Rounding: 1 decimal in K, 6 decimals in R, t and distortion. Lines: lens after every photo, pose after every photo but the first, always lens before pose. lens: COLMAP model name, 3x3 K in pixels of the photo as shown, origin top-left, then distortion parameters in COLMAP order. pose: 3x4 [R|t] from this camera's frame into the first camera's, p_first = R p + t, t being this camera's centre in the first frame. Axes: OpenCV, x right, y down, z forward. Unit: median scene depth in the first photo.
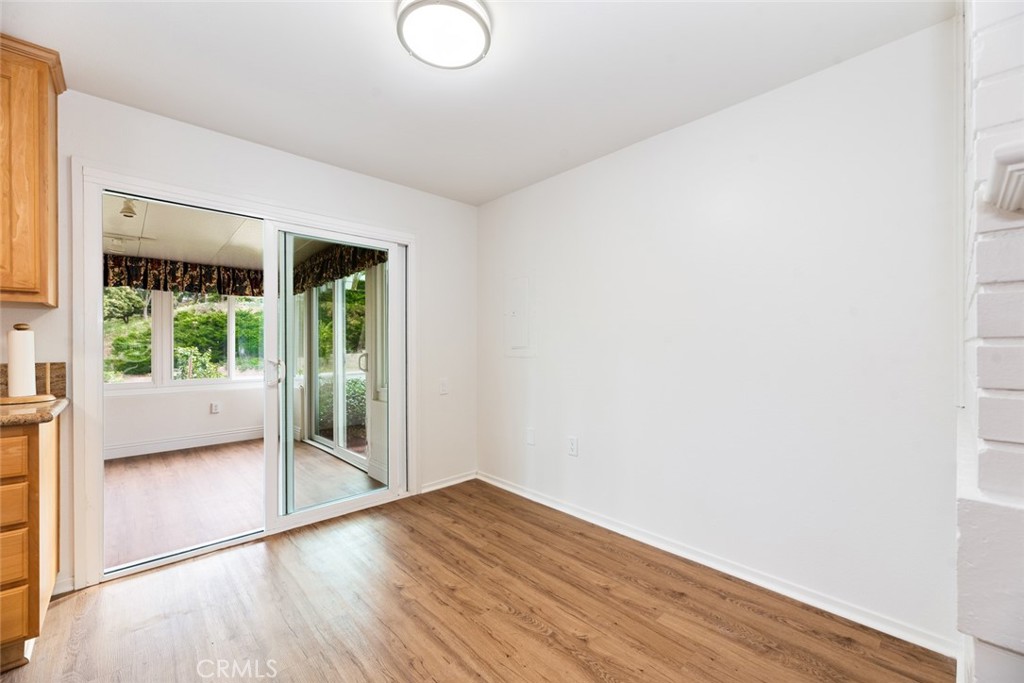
lens RADIAL K [[412.8, 0, 515.3], [0, 412.8, 347.4], [0, 0, 1]] dist [0.000286, -0.000214]
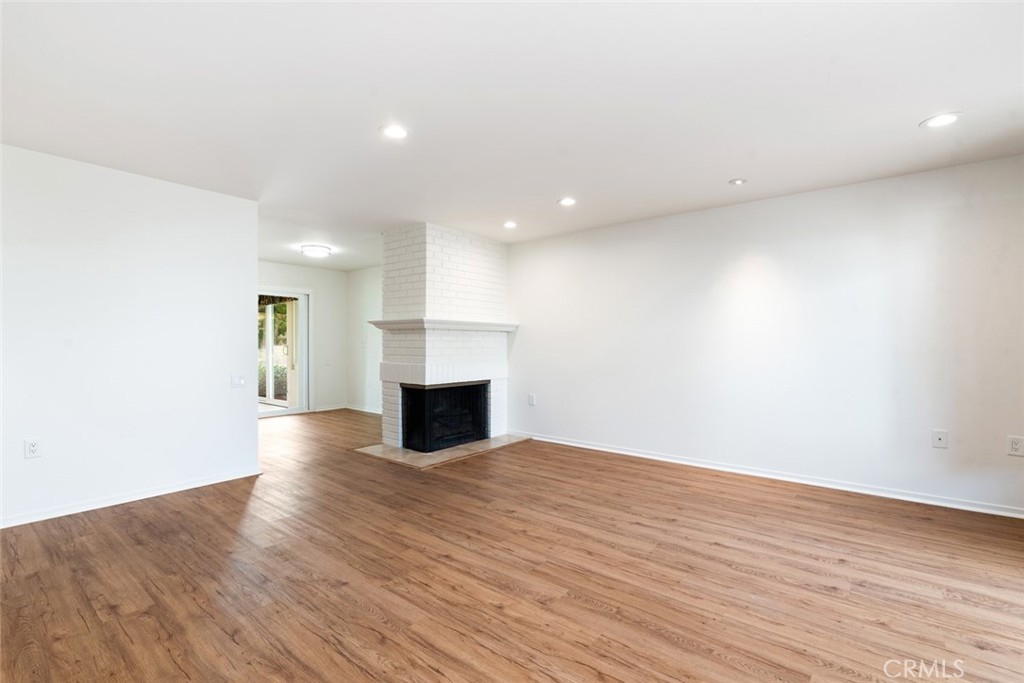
lens RADIAL K [[457.2, 0, 517.5], [0, 457.2, 342.2], [0, 0, 1]] dist [-0.000022, -0.000007]
pose [[0.990053, 0.000469, 0.140697, 0.343992], [0.000062, 0.999993, -0.003767, 0.006491], [-0.140698, 0.003738, 0.990045, -1.081538]]
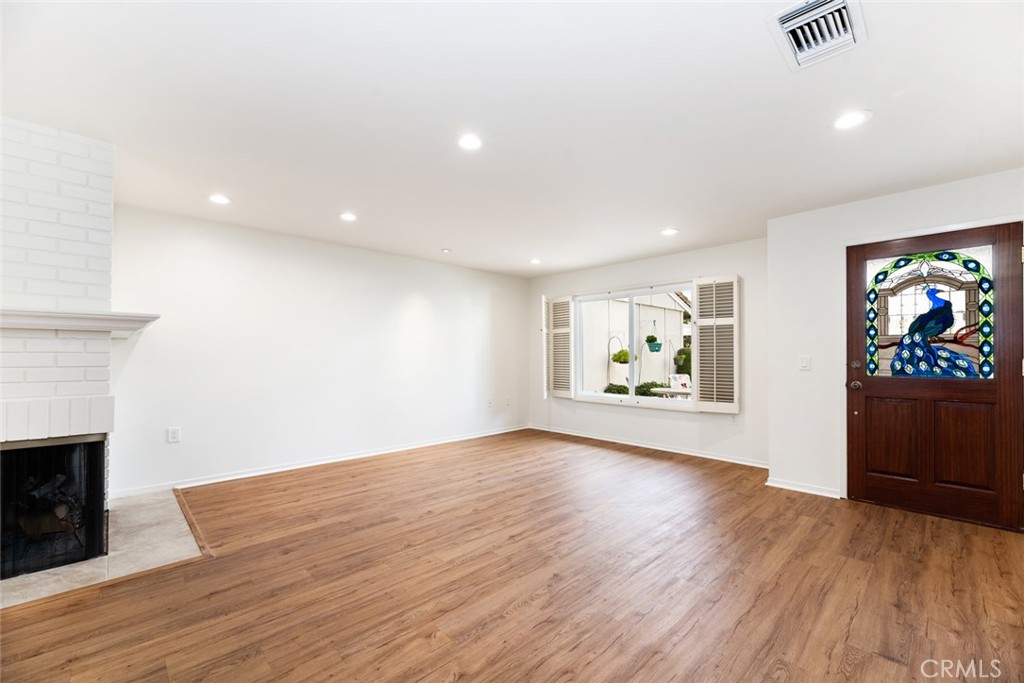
lens RADIAL K [[412.8, 0, 515.3], [0, 412.8, 347.4], [0, 0, 1]] dist [0.000286, -0.000214]
pose [[-0.007409, 0.022458, 0.999720, -0.271006], [0.001418, 0.999747, -0.022448, 0.006313], [-0.999972, 0.001251, -0.007439, -0.509253]]
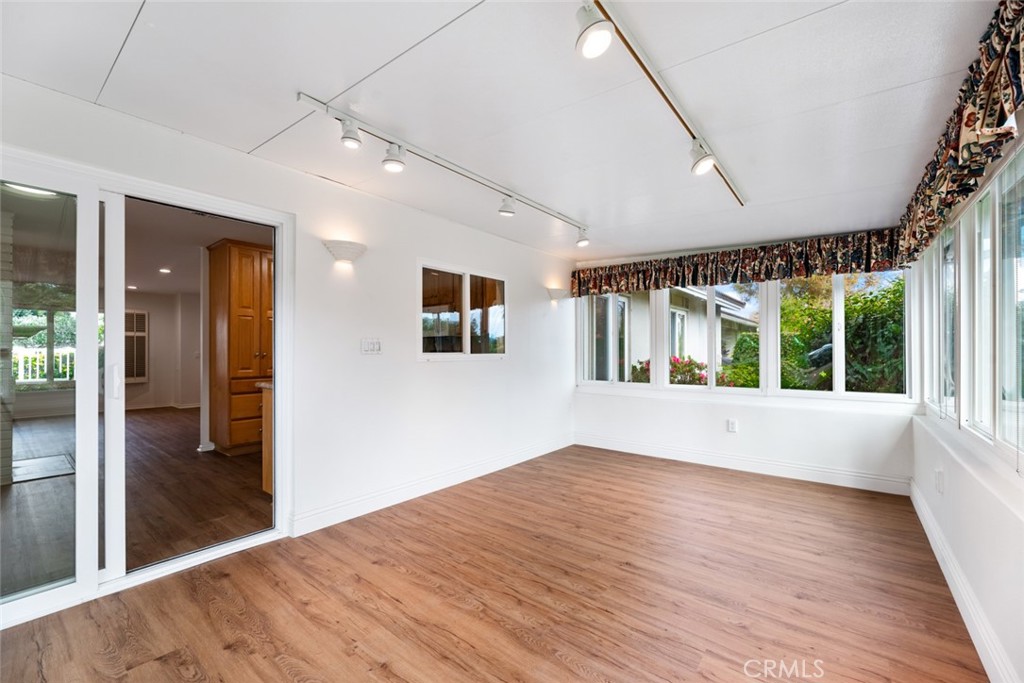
lens RADIAL K [[414.7, 0, 516.7], [0, 414.7, 350.7], [0, 0, 1]] dist [-0.000799, -0.000263]
pose [[-0.990400, 0.005067, -0.138139, -0.725536], [0.004847, 0.999986, 0.001931, 0.001605], [0.138147, 0.001243, -0.990411, 1.118308]]
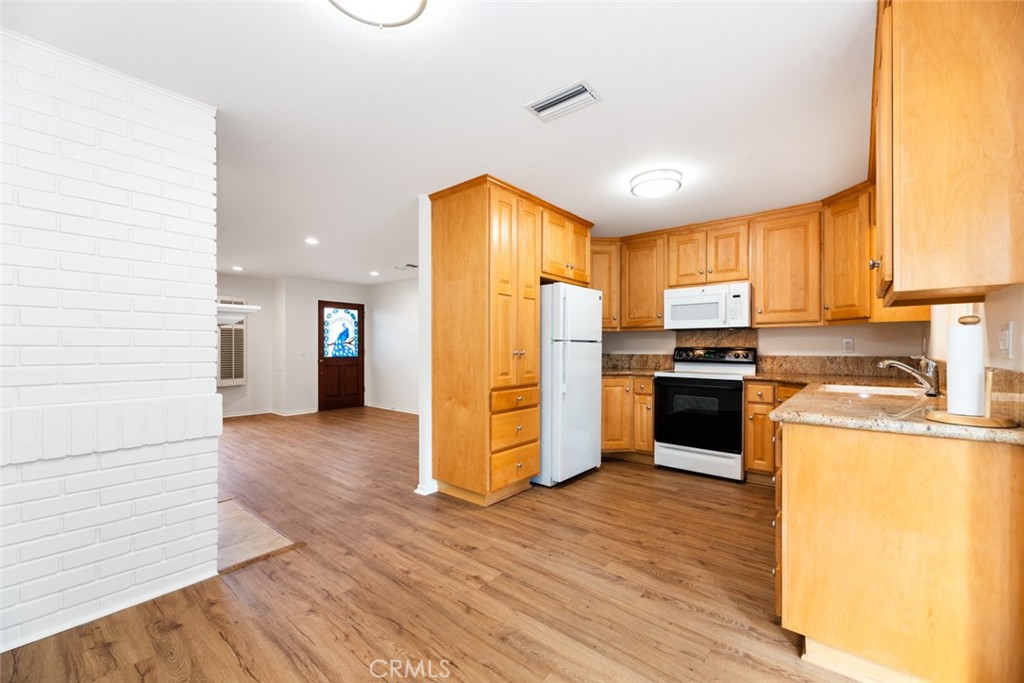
lens RADIAL K [[412.8, 0, 515.3], [0, 412.8, 347.4], [0, 0, 1]] dist [0.000286, -0.000214]
pose [[-0.992921, 0.001802, -0.118763, -0.125330], [0.001574, 0.999997, 0.002015, -0.001417], [0.118766, 0.001814, -0.992921, 0.667254]]
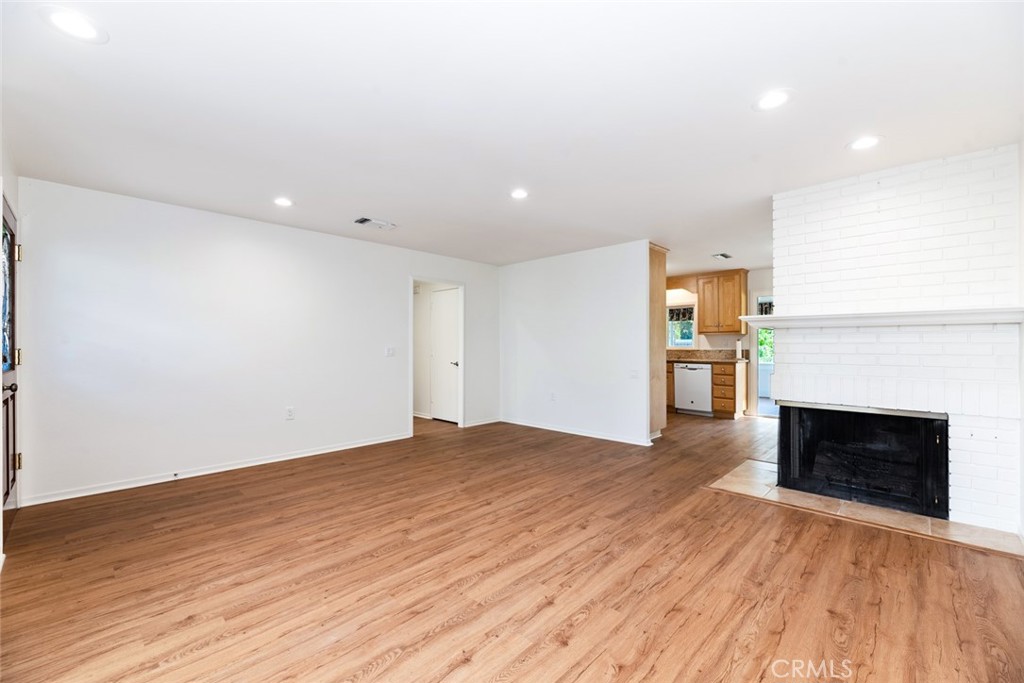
lens RADIAL K [[424.8, 0, 523.2], [0, 424.8, 342.8], [0, 0, 1]] dist [0.003261, 0.000302]
pose [[0.060234, -0.008175, -0.998151, 1.053362], [-0.001188, 0.999965, -0.008262, 0.005070], [0.998184, 0.001683, 0.060222, -0.494338]]
